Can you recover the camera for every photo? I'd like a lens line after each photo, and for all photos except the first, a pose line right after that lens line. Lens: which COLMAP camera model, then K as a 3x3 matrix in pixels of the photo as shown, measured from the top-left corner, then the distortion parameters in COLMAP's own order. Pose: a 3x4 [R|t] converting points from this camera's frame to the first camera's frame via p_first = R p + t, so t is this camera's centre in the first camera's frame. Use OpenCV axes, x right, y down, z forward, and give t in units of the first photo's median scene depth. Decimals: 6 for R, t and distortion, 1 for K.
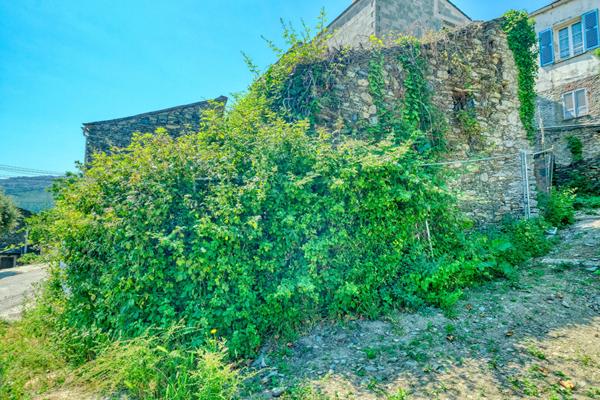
lens RADIAL K [[343.8, 0, 302.3], [0, 343.8, 201.3], [0, 0, 1]] dist [-0.001987, 0.000029]
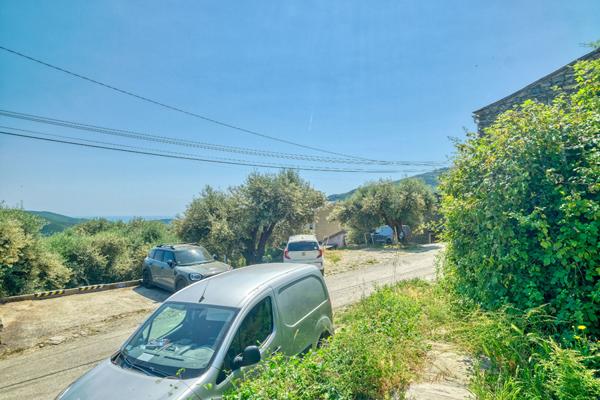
lens RADIAL K [[343.8, 0, 299.9], [0, 343.8, 198.0], [0, 0, 1]] dist [-0.001987, 0.000029]
pose [[0.465237, -0.055240, -0.883461, 0.093680], [0.095405, 0.995366, -0.011996, 0.002577], [0.880030, -0.078705, 0.468352, 0.008537]]
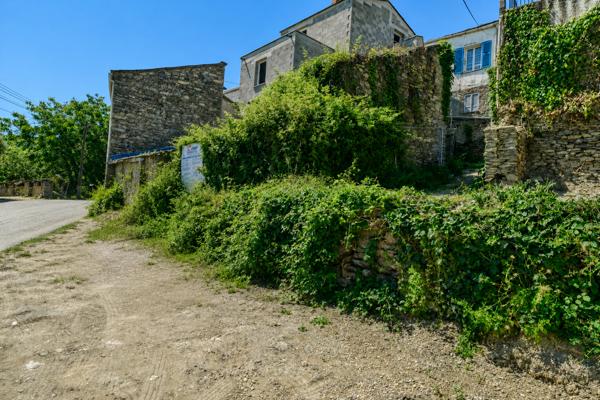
lens RADIAL K [[343.8, 0, 299.1], [0, 343.8, 201.9], [0, 0, 1]] dist [-0.001987, 0.000029]
pose [[0.973335, 0.055589, 0.222550, -0.554872], [-0.073047, 0.994799, 0.070991, 0.211548], [-0.217446, -0.085355, 0.972333, -0.740360]]
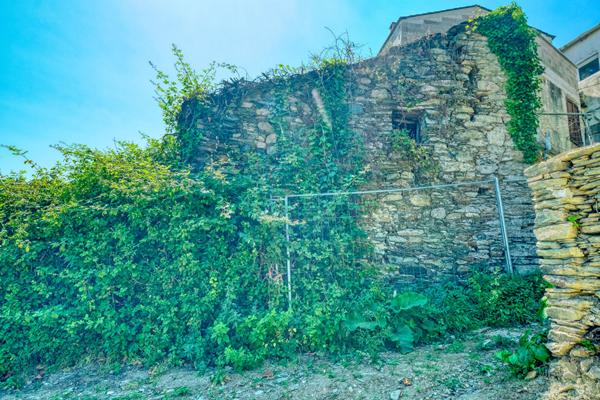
lens RADIAL K [[343.8, 0, 299.8], [0, 343.8, 200.6], [0, 0, 1]] dist [-0.001987, 0.000029]
pose [[0.925798, -0.019409, -0.377520, 0.682825], [-0.036309, 0.989498, -0.139913, 0.027230], [0.376271, 0.143238, 0.915370, 0.225877]]
